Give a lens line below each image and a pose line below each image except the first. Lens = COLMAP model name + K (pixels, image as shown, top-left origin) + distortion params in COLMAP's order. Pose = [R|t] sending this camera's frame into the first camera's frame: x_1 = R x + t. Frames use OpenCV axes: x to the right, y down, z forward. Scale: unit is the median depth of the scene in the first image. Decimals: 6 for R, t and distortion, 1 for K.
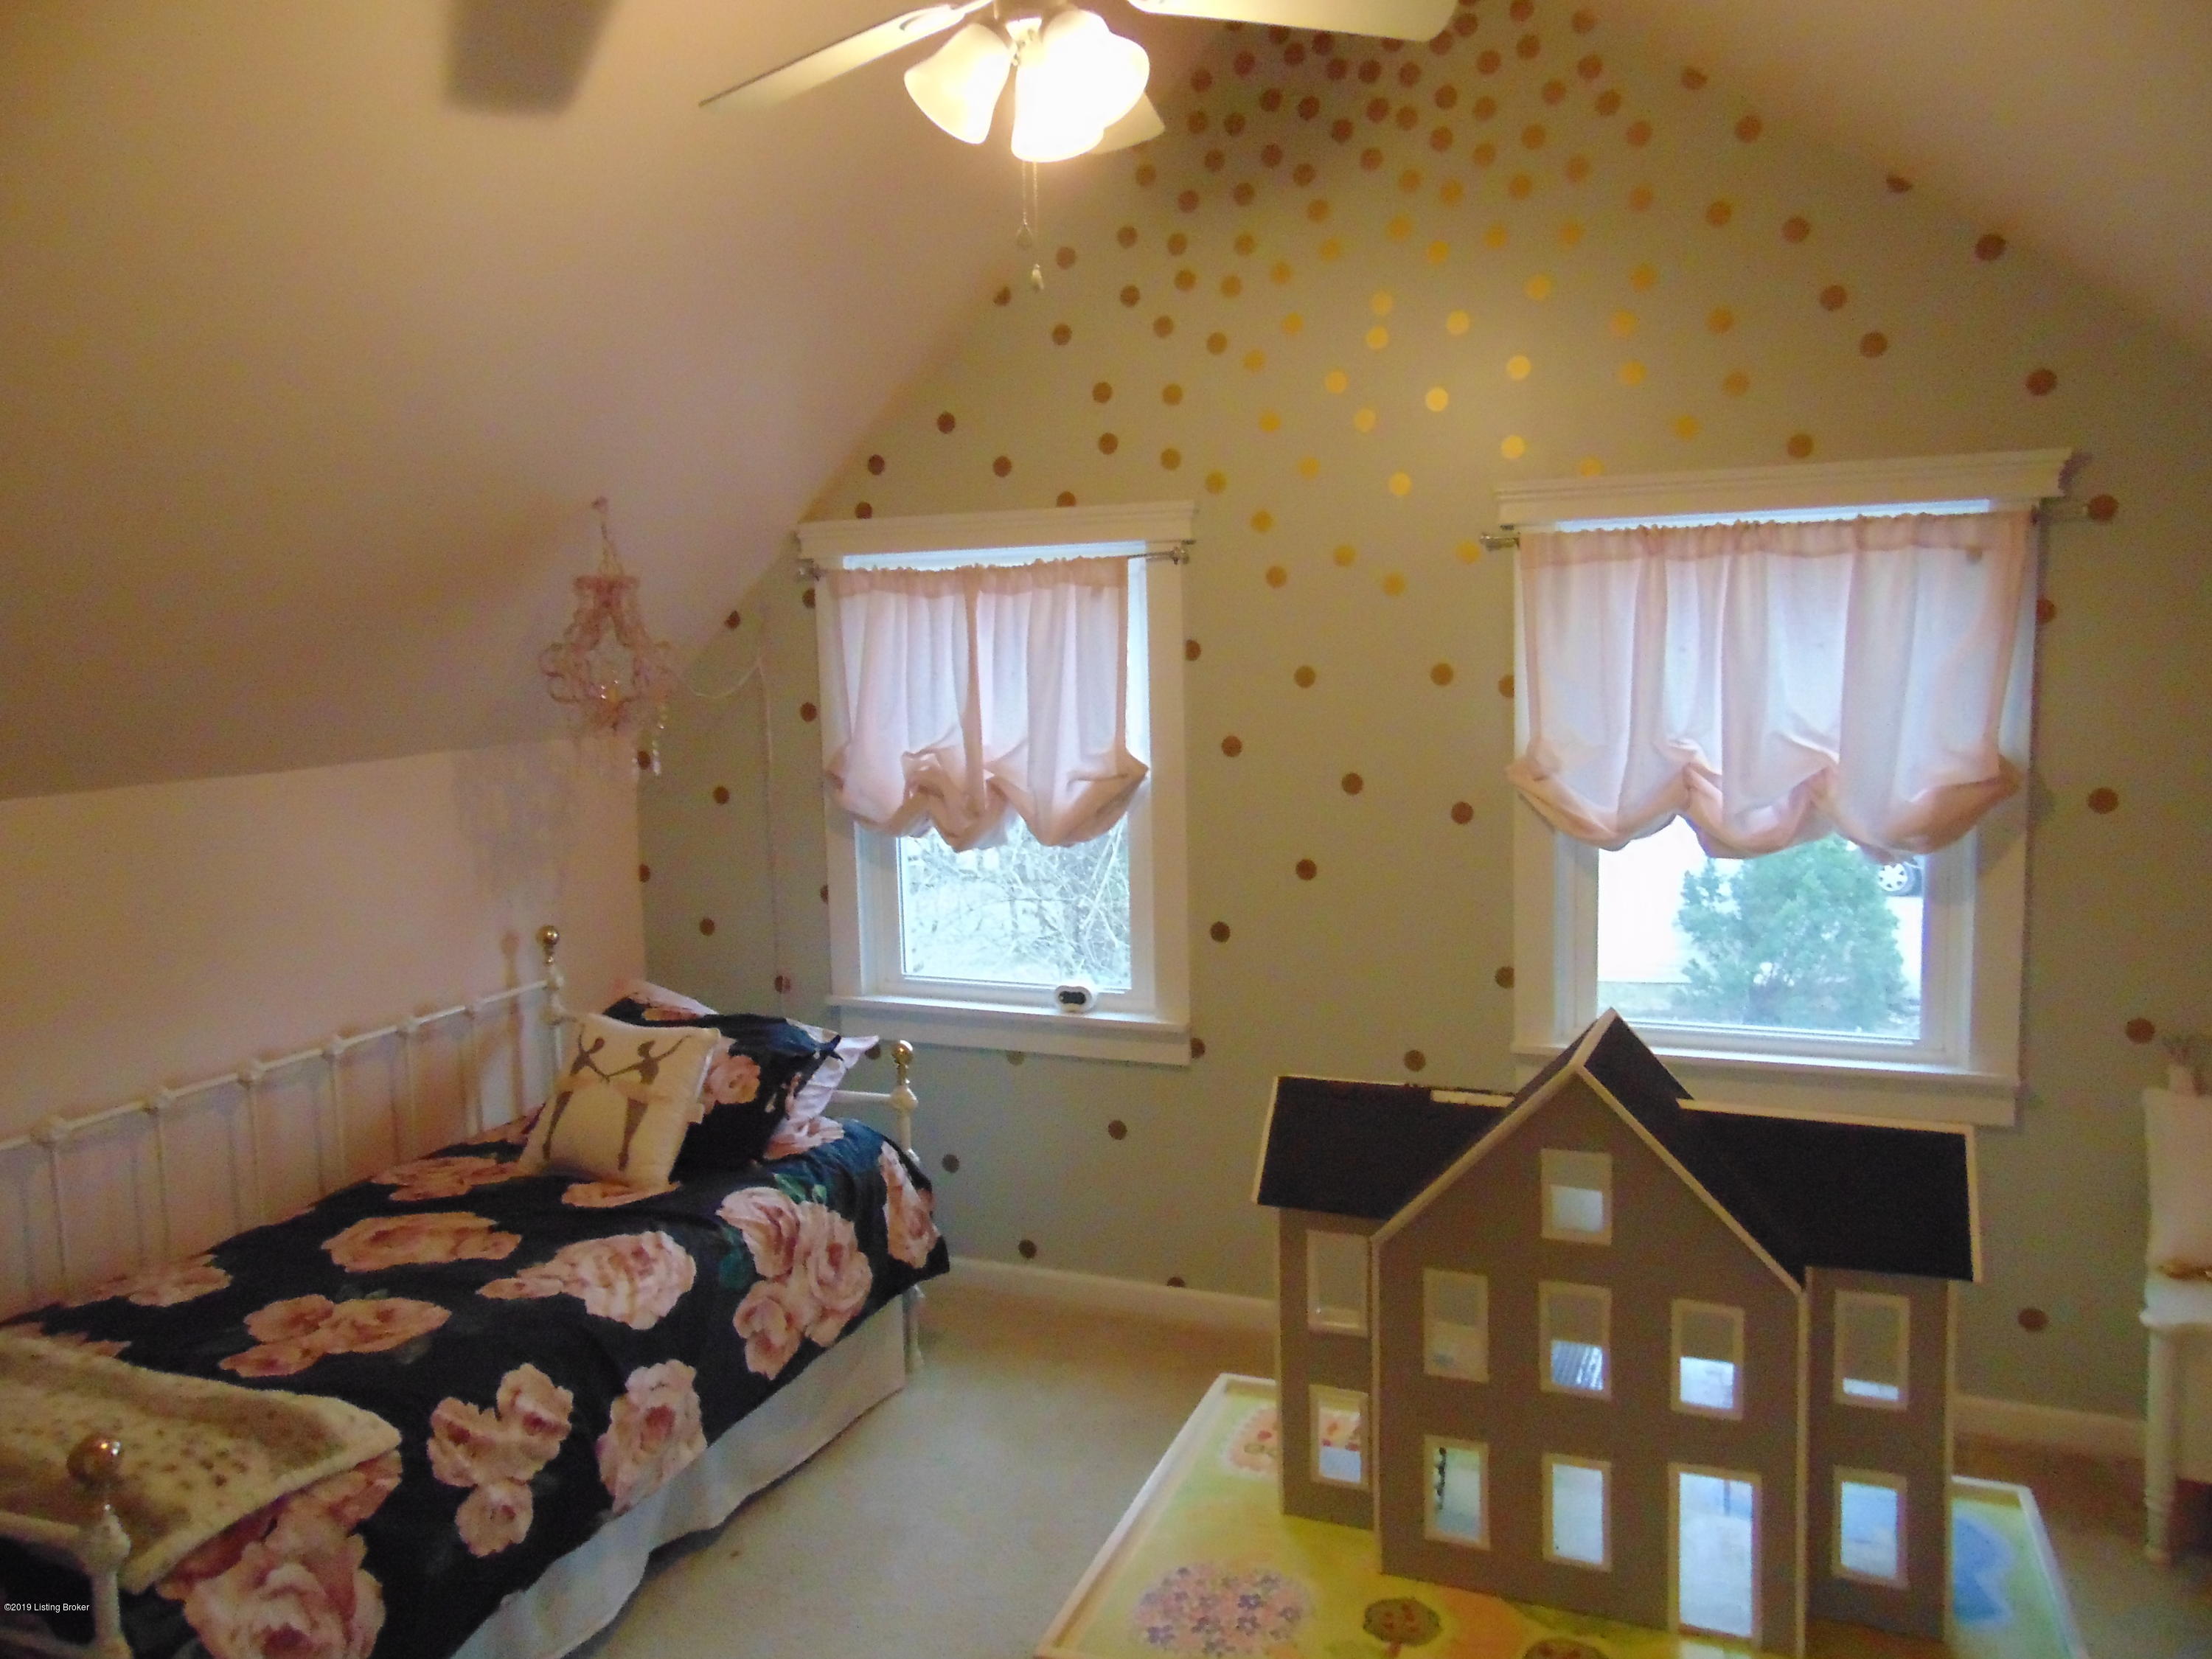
lens RADIAL K [[1660.9, 0, 1103.1], [0, 1660.9, 821.5], [0, 0, 1]] dist [-0.035873, 0.072354]
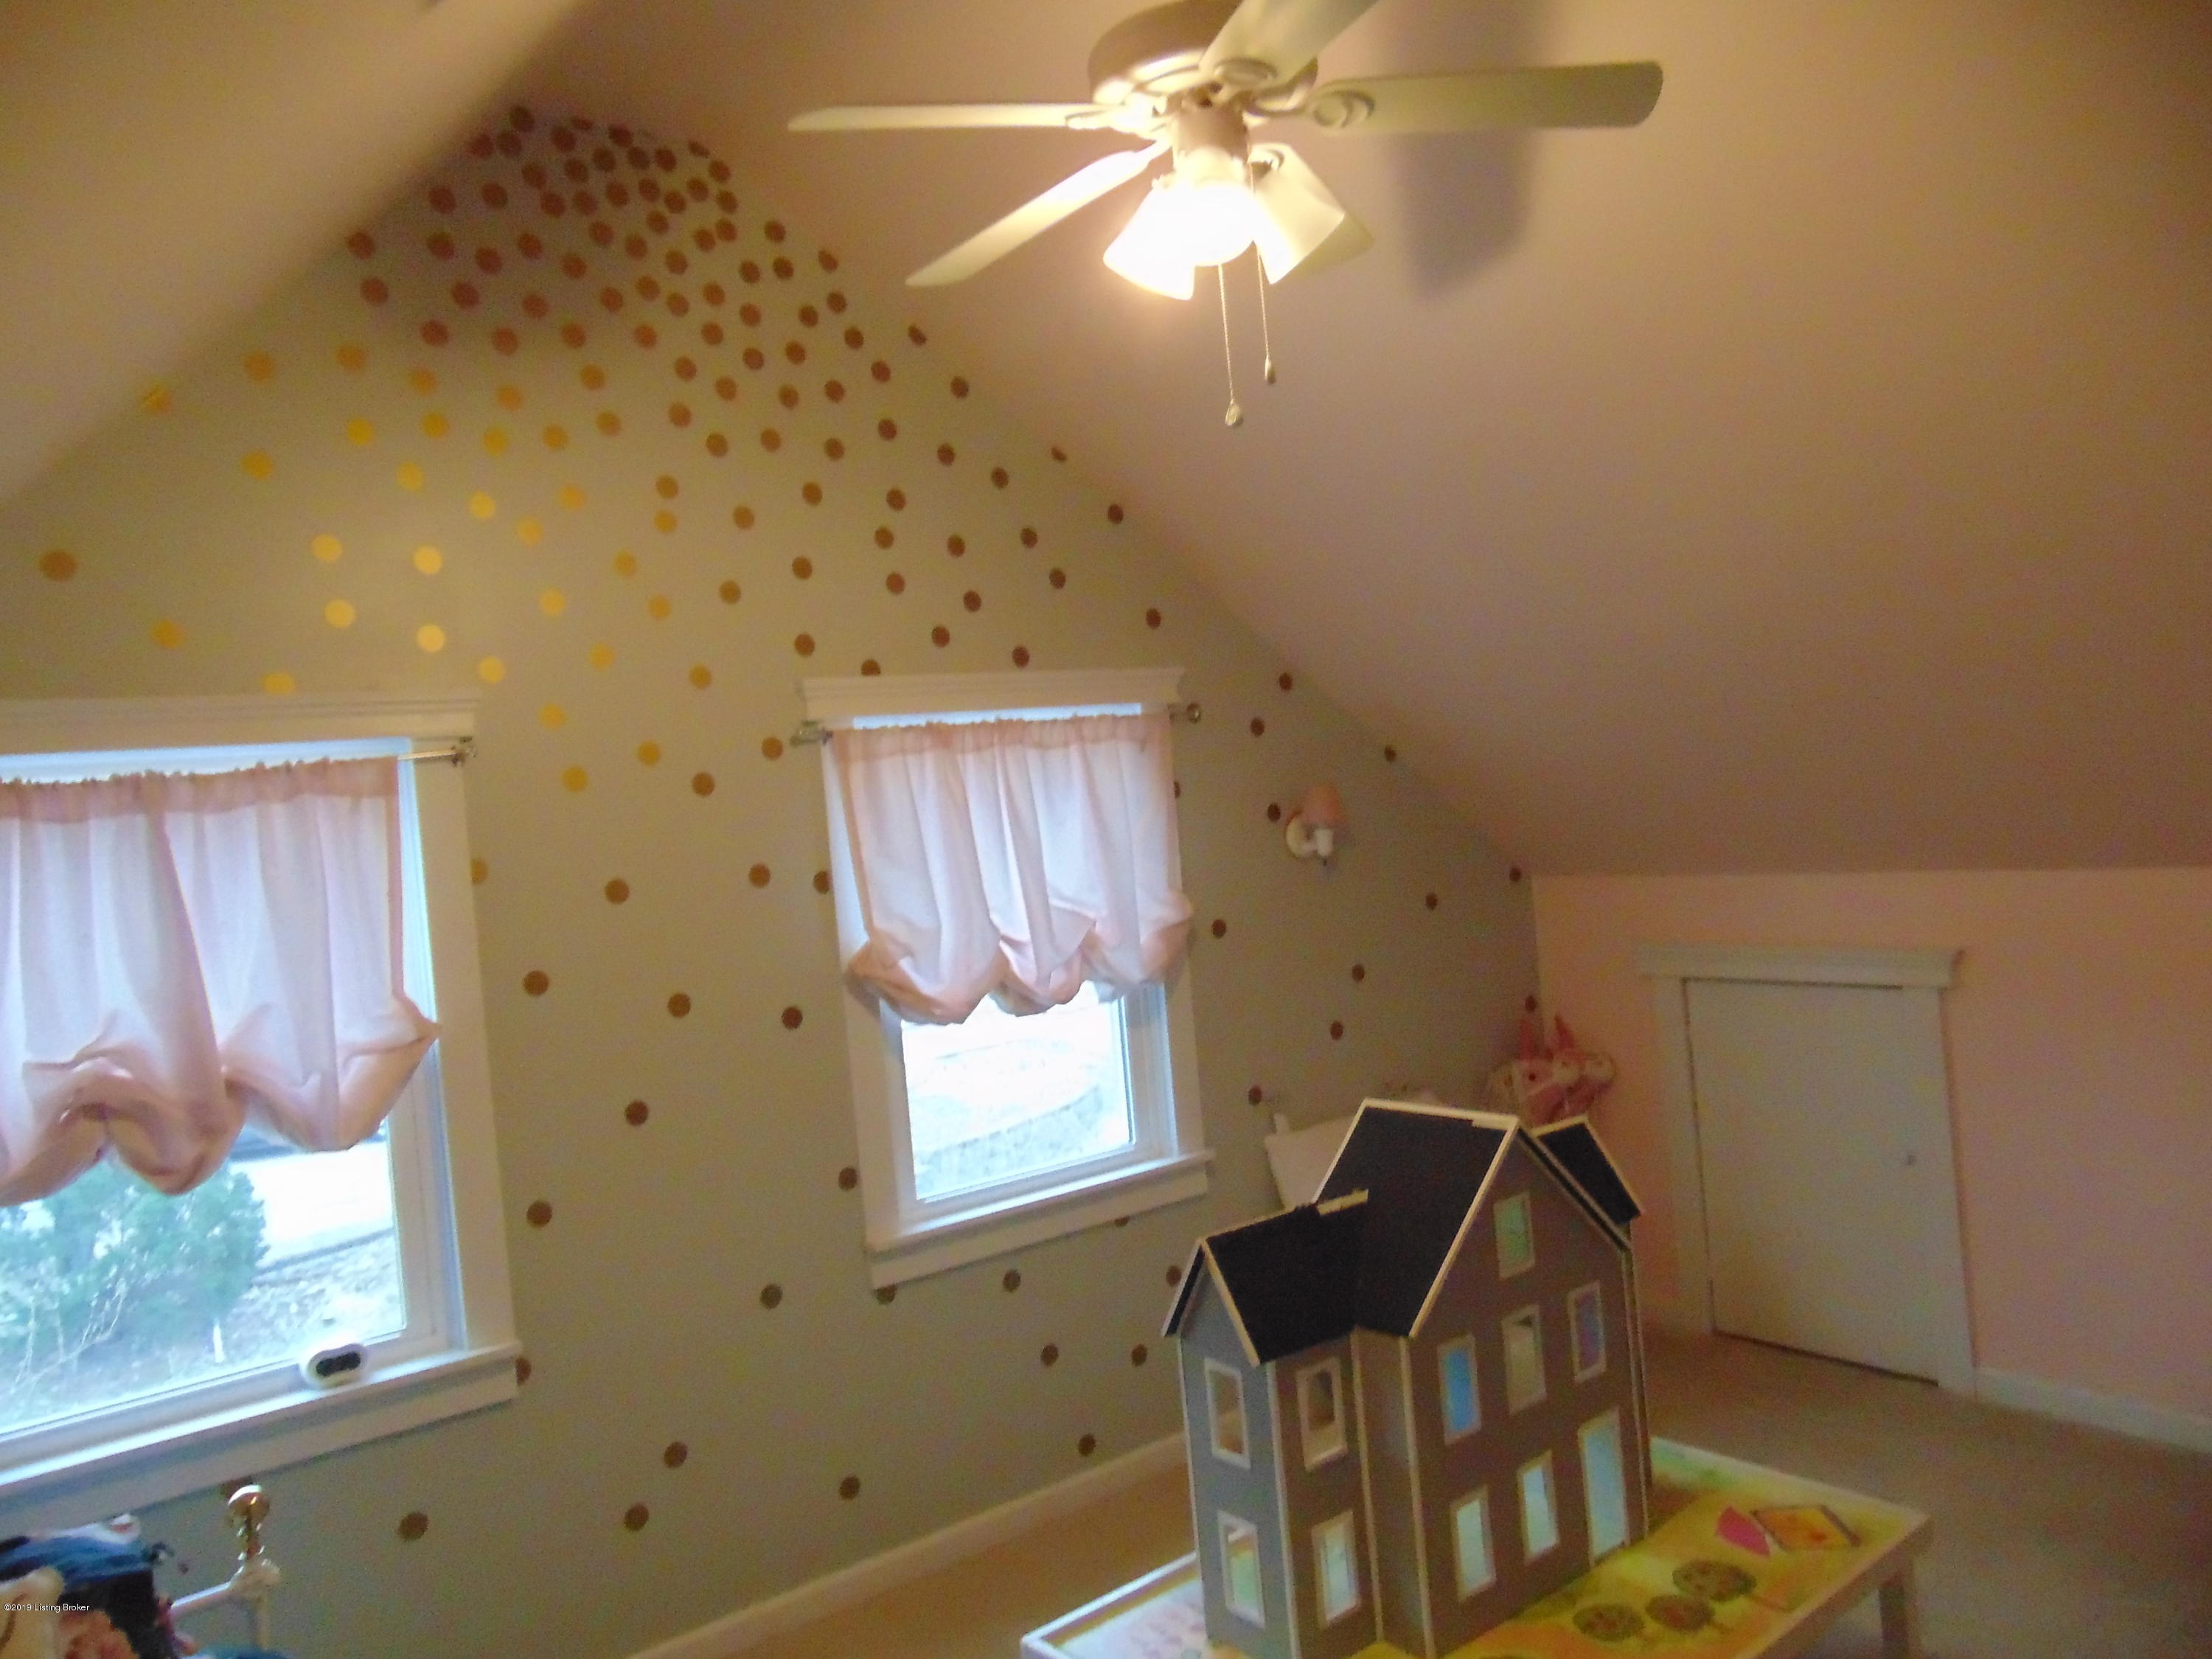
lens RADIAL K [[1660.9, 0, 1103.1], [0, 1660.9, 821.5], [0, 0, 1]] dist [-0.035873, 0.072354]
pose [[0.484238, -0.030524, 0.874404, -0.557408], [0.170916, 0.983437, -0.060322, -0.029453], [-0.858080, 0.178660, 0.481435, 0.384013]]
